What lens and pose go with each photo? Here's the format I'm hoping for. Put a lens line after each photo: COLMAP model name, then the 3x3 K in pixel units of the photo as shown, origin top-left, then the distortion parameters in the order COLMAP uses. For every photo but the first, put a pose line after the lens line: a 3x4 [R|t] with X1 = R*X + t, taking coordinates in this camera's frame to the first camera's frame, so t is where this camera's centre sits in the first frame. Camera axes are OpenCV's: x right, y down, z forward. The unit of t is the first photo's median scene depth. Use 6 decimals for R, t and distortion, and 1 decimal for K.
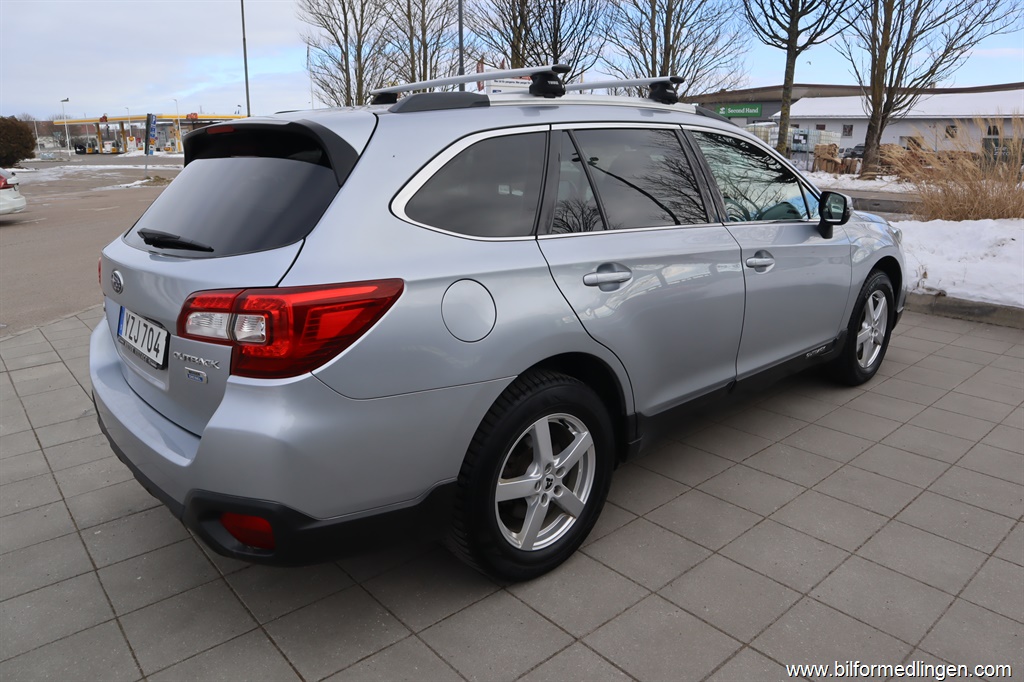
lens RADIAL K [[715.5, 0, 512.0], [0, 715.5, 341.0], [0, 0, 1]] dist [-0.158940, 0.122178]
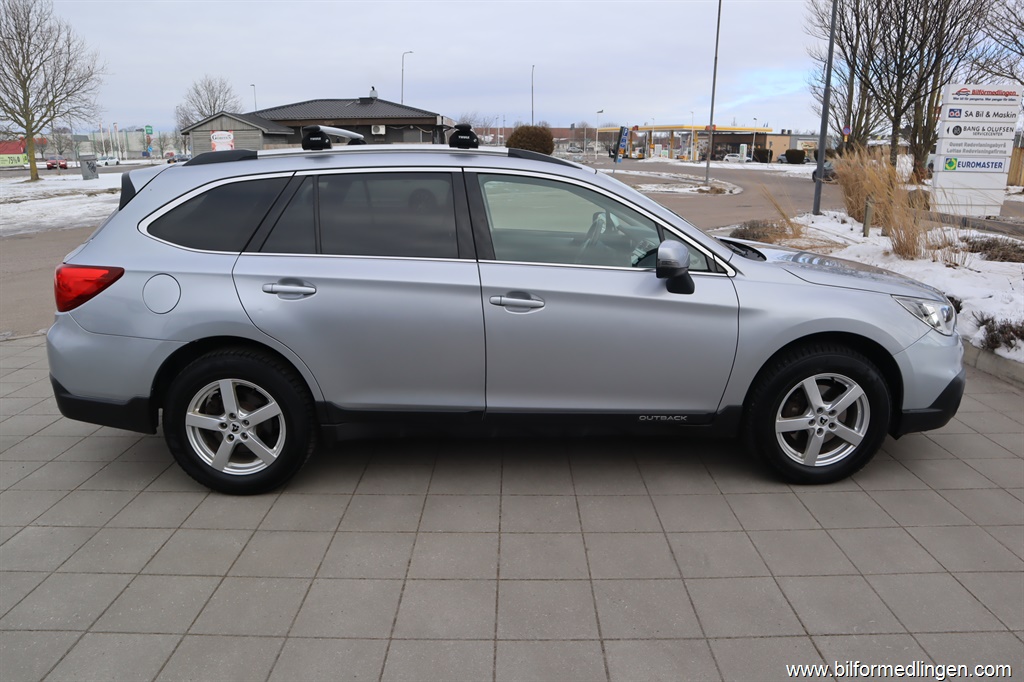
lens RADIAL K [[715.5, 0, 512.0], [0, 715.5, 341.0], [0, 0, 1]] dist [-0.158940, 0.122178]
pose [[0.759869, 0.177514, -0.625371, 1.170916], [-0.187902, 0.980908, 0.050120, -0.126400], [0.622328, 0.079424, 0.778716, 0.229260]]
